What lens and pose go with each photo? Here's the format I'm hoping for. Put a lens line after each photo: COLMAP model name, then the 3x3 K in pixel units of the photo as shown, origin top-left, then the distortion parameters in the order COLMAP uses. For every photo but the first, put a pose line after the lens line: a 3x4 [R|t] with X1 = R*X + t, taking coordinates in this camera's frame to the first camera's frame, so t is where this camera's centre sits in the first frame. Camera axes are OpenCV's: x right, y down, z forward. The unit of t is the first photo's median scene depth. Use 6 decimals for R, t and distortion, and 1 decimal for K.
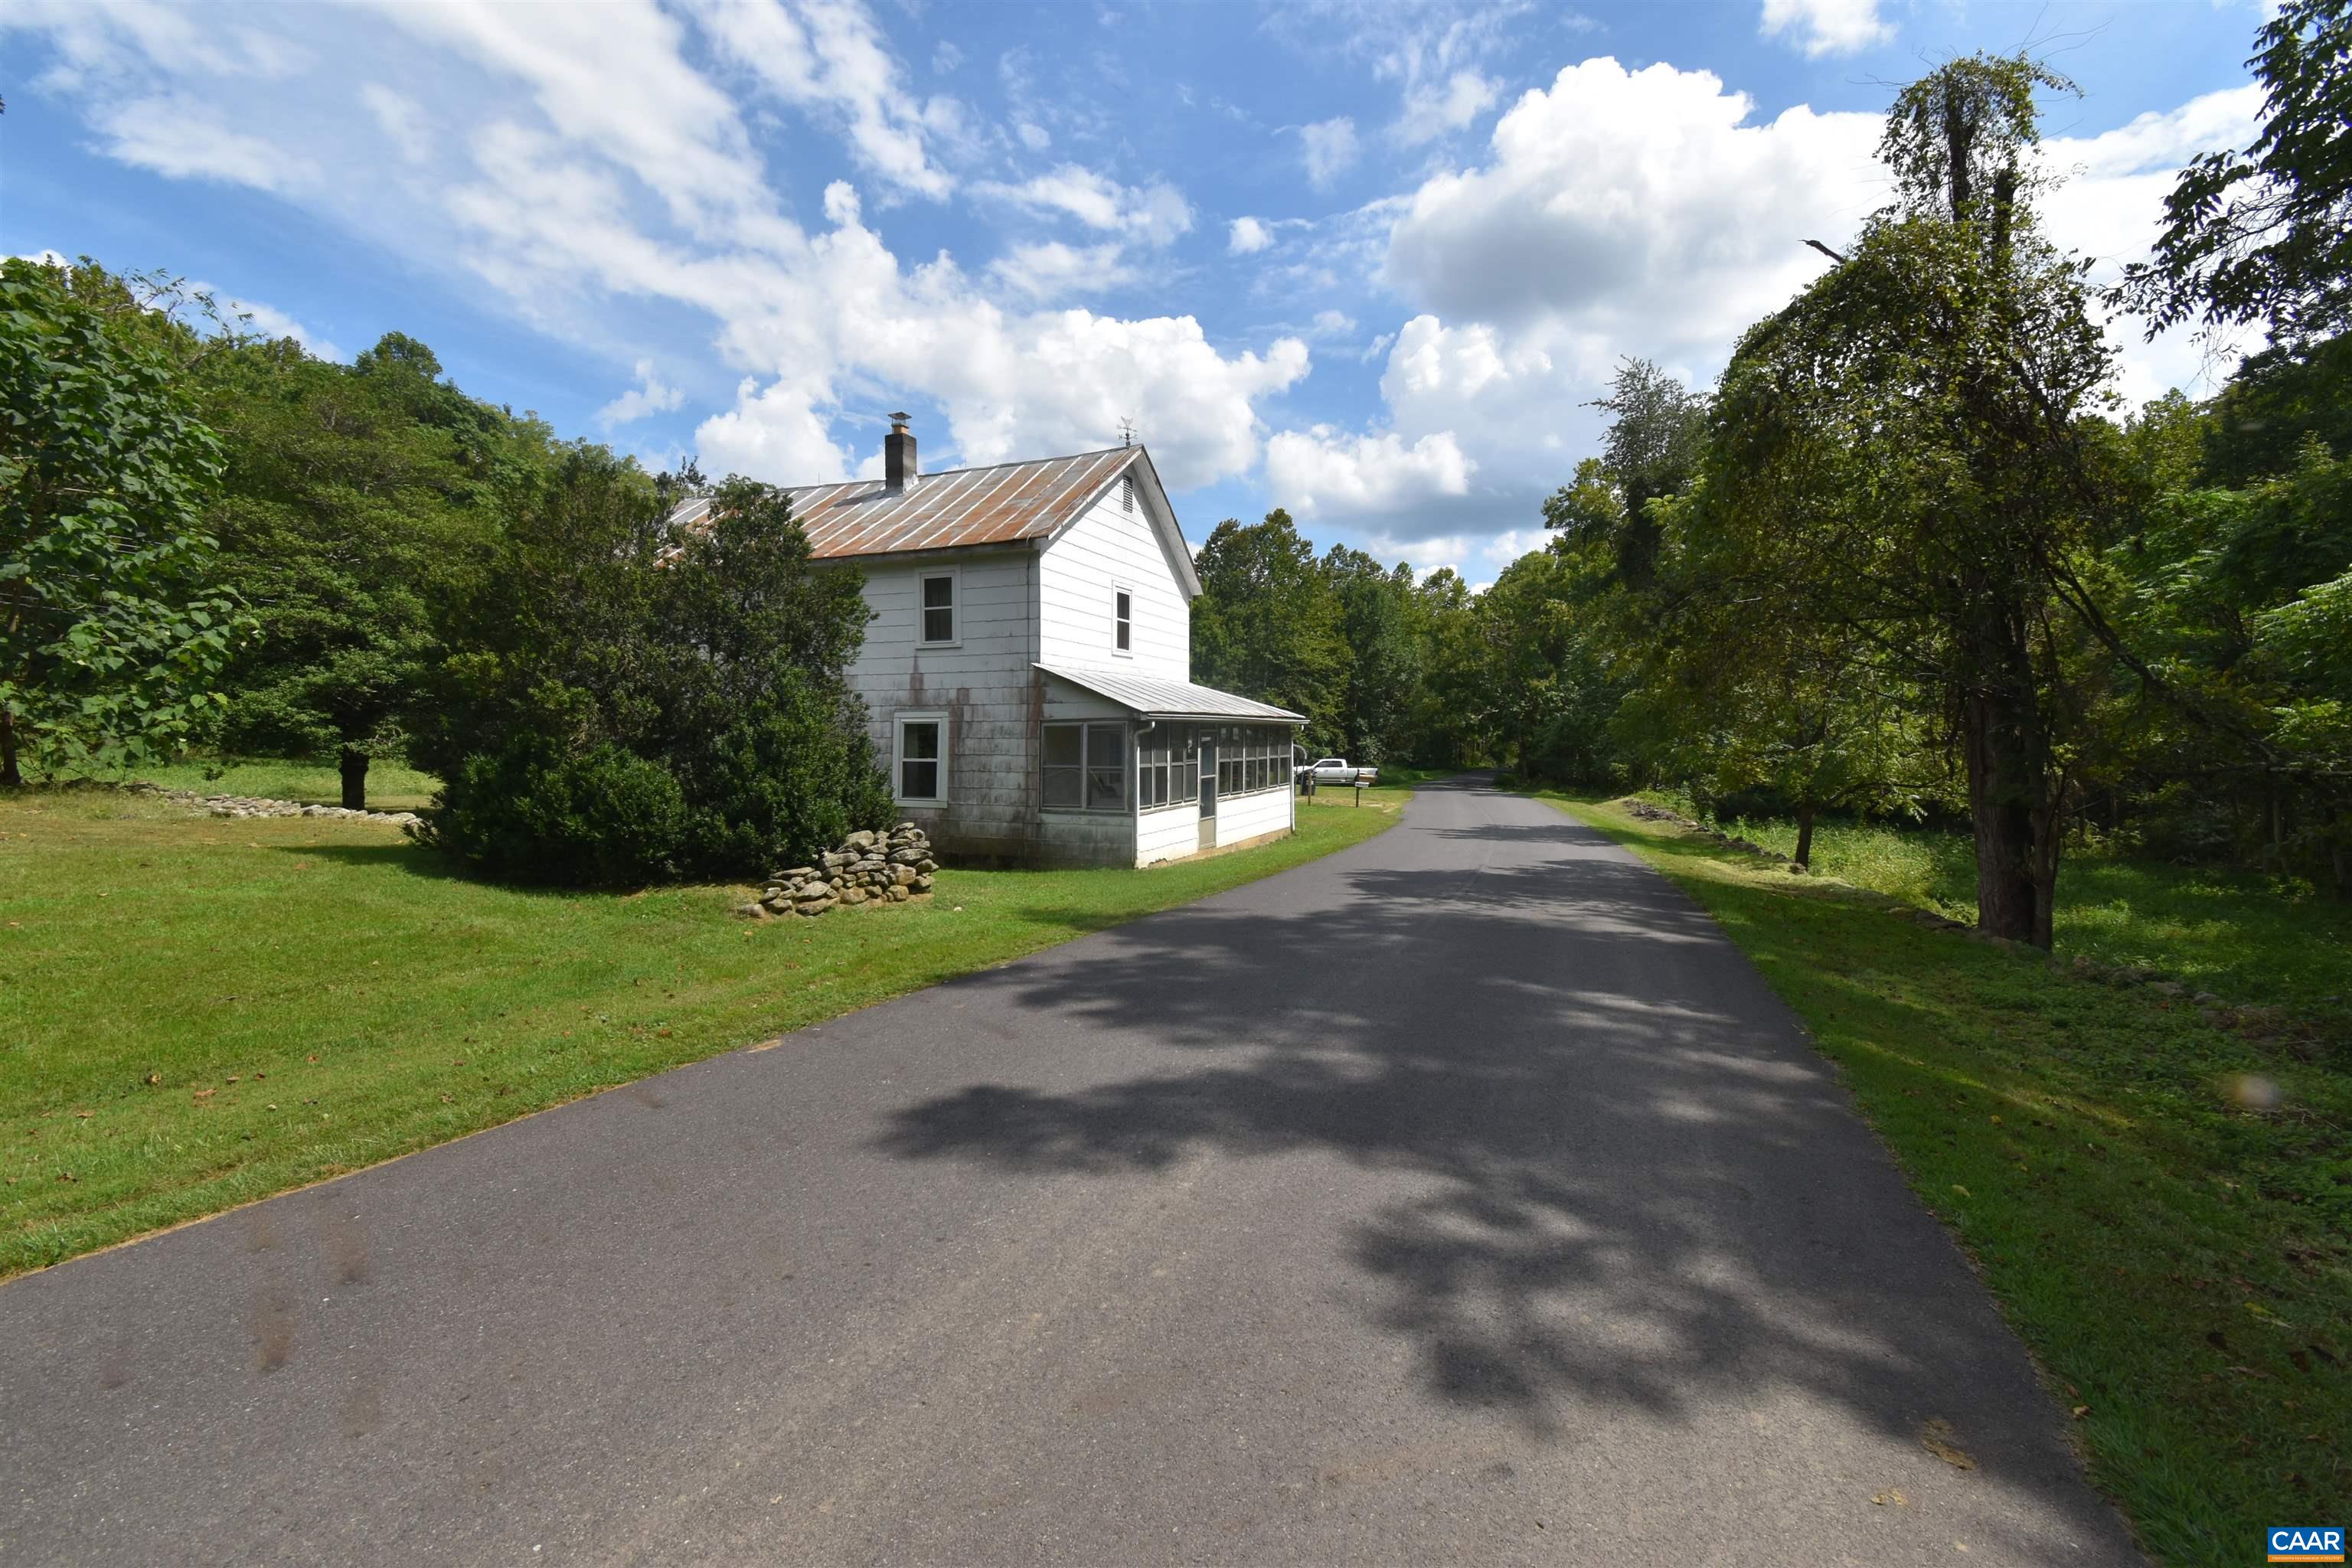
lens RADIAL K [[1045.7, 0, 1182.0], [0, 1045.7, 778.9], [0, 0, 1]] dist [-0.000887, -0.000844]
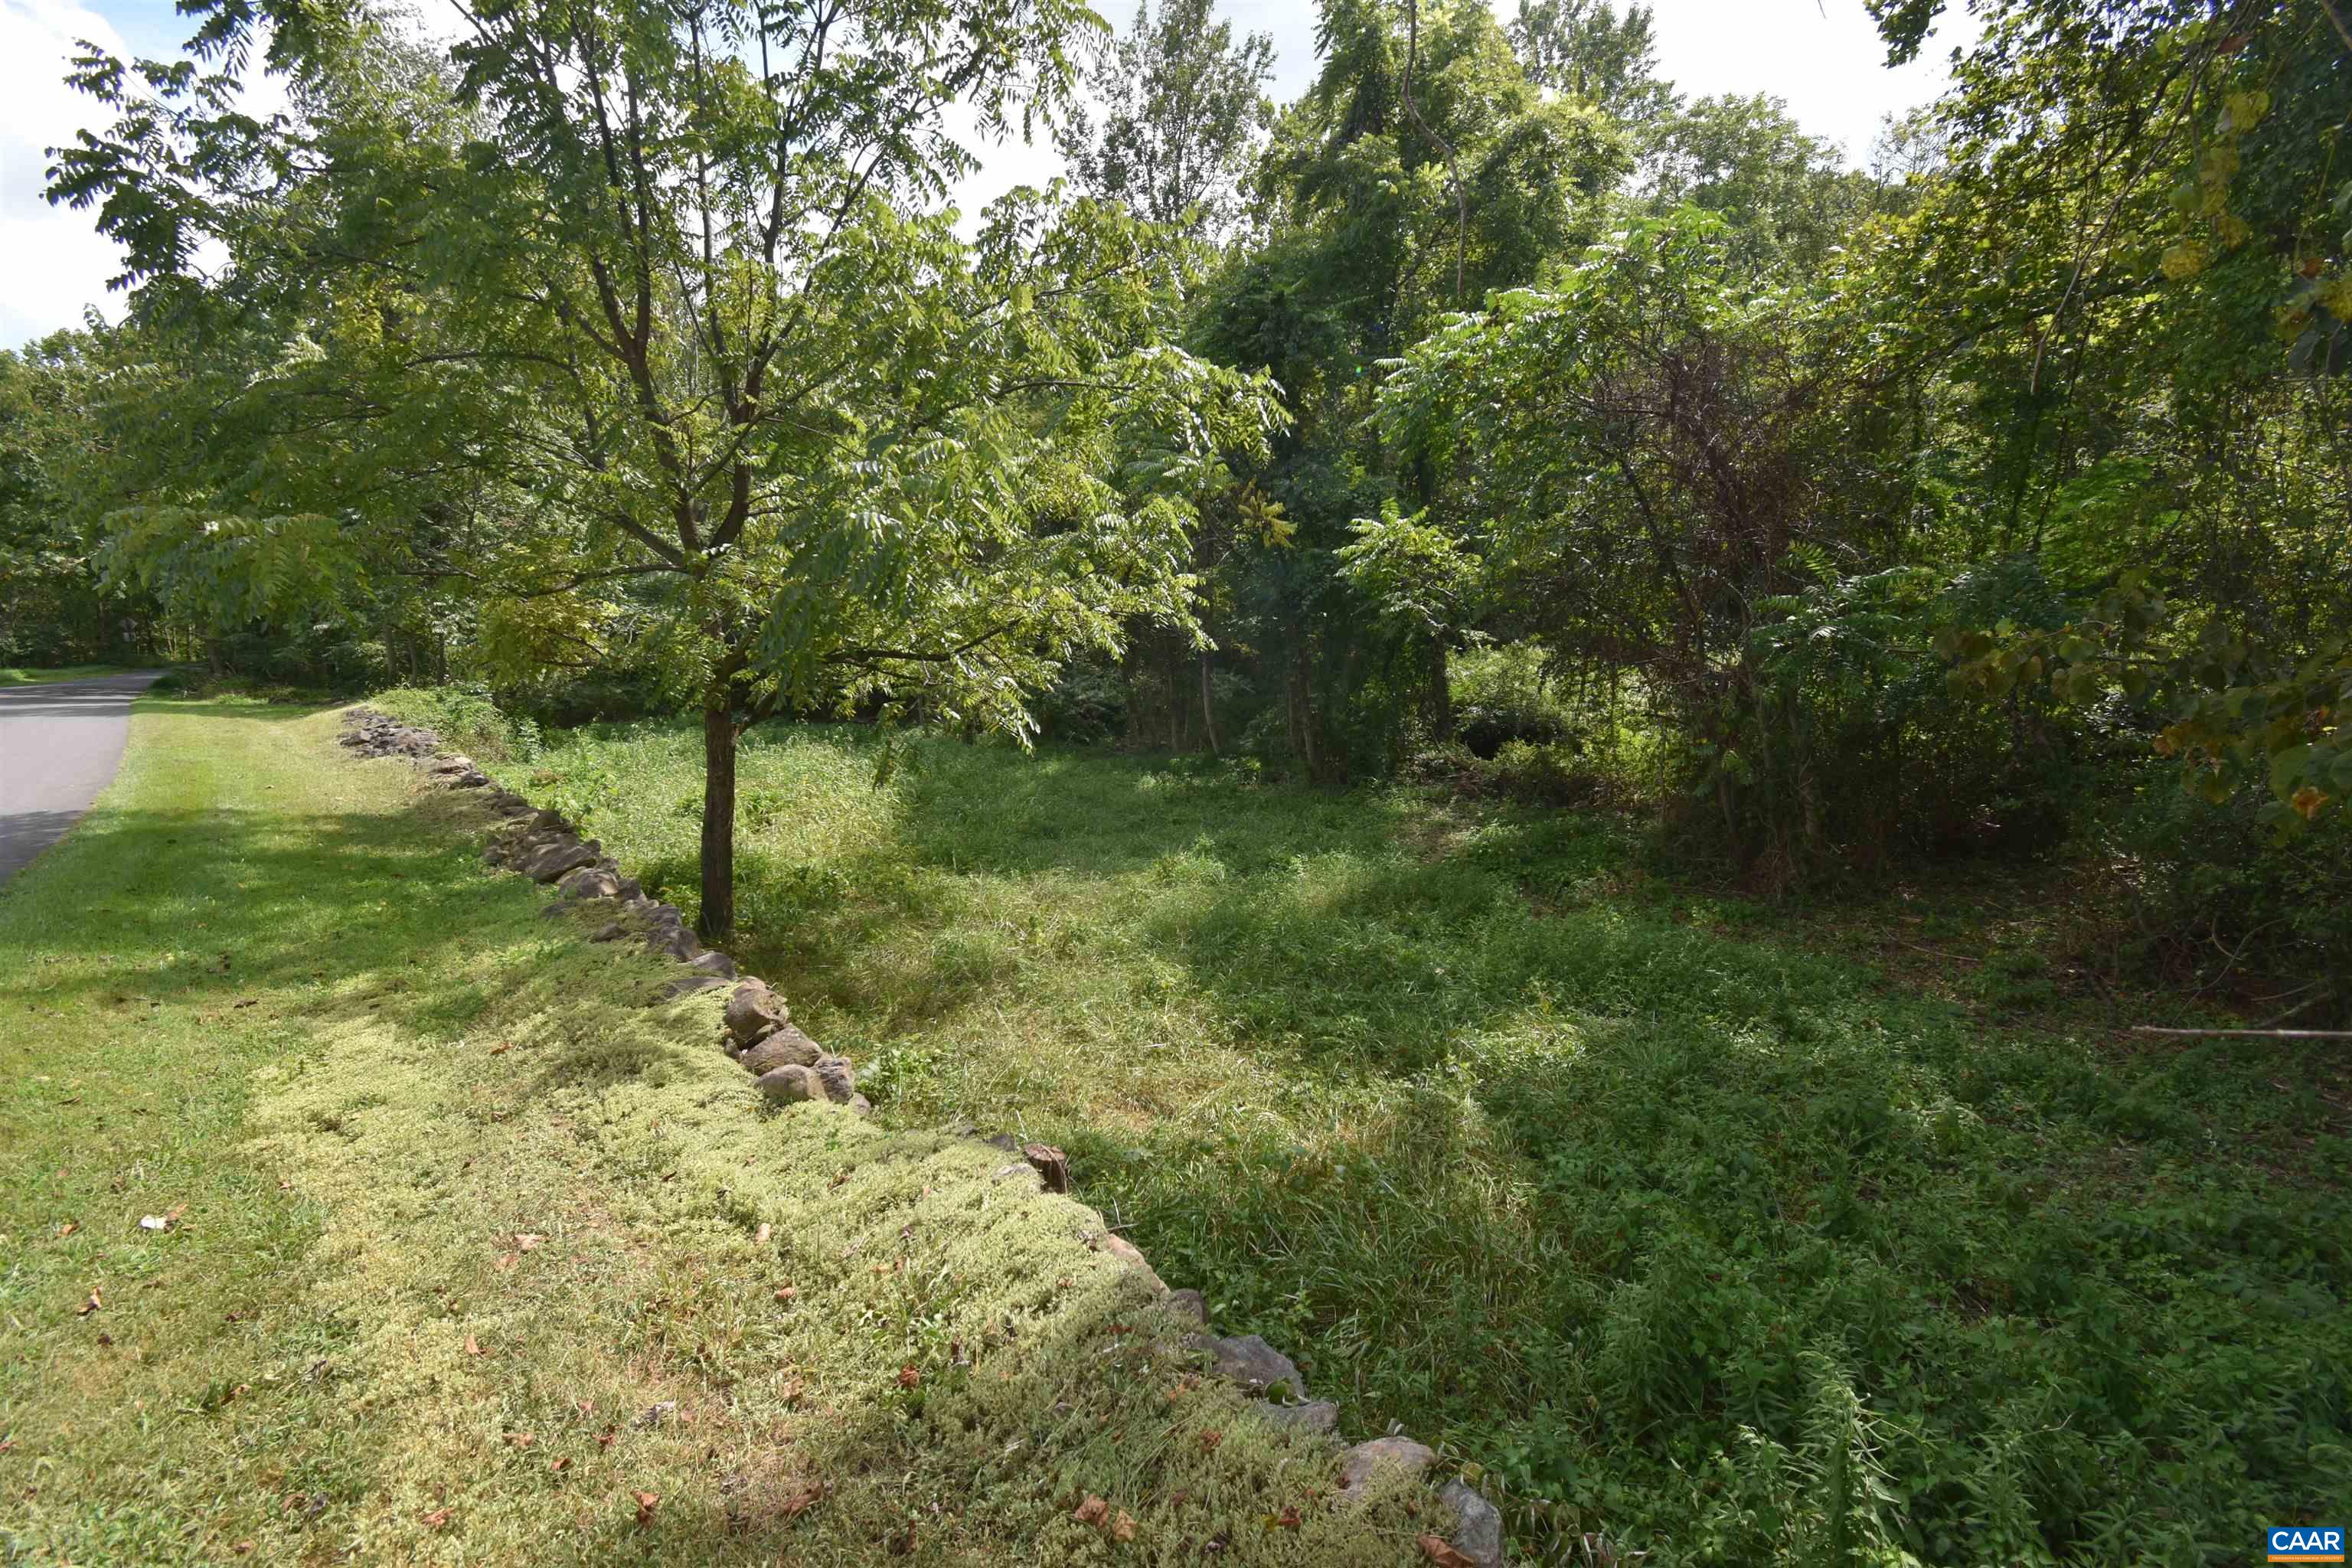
lens RADIAL K [[1030.9, 0, 1173.0], [0, 1030.9, 778.7], [0, 0, 1]] dist [-0.003004, -0.000526]
pose [[0.548091, -0.118576, 0.827971, 0.551594], [0.029508, 0.992025, 0.122537, 0.010564], [-0.835898, -0.042730, 0.547219, 0.963113]]
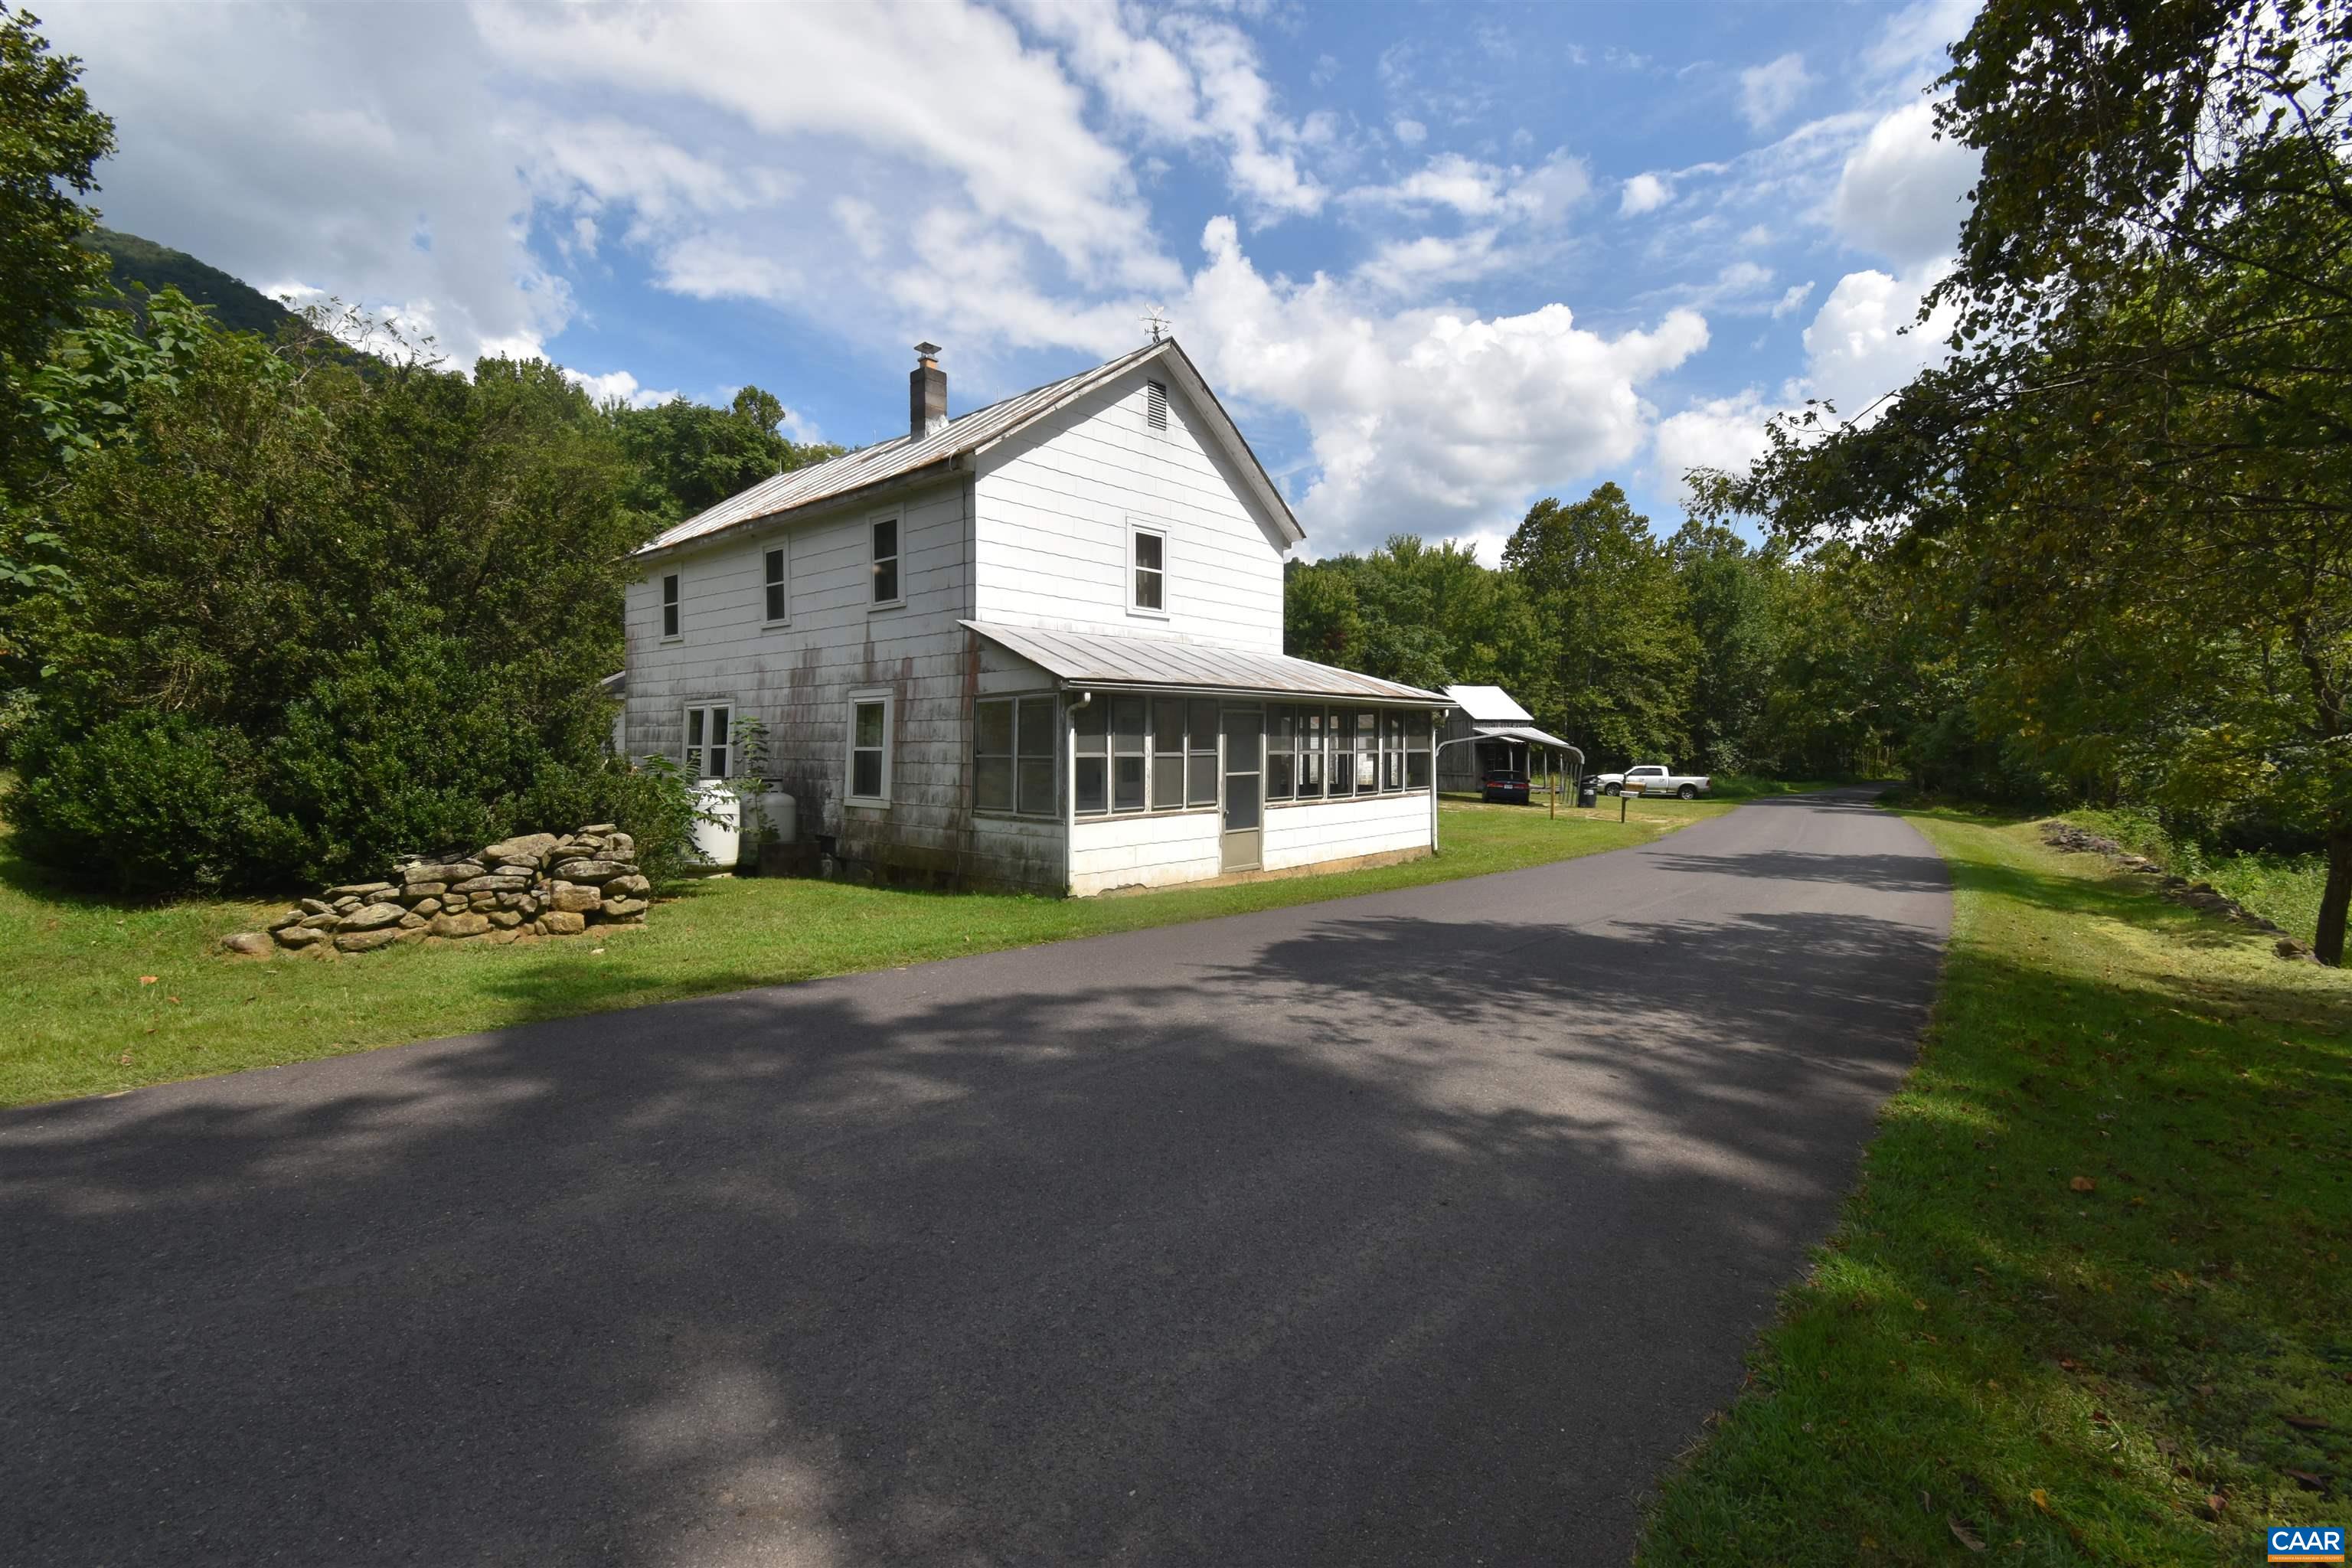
lens RADIAL K [[1037.8, 0, 1178.1], [0, 1037.8, 782.9], [0, 0, 1]] dist [0.001209, 0.000549]
pose [[0.943347, 0.011859, -0.331597, 0.242206], [-0.013346, 0.999909, -0.002206, 0.006823], [0.331541, 0.006506, 0.943419, 0.319315]]
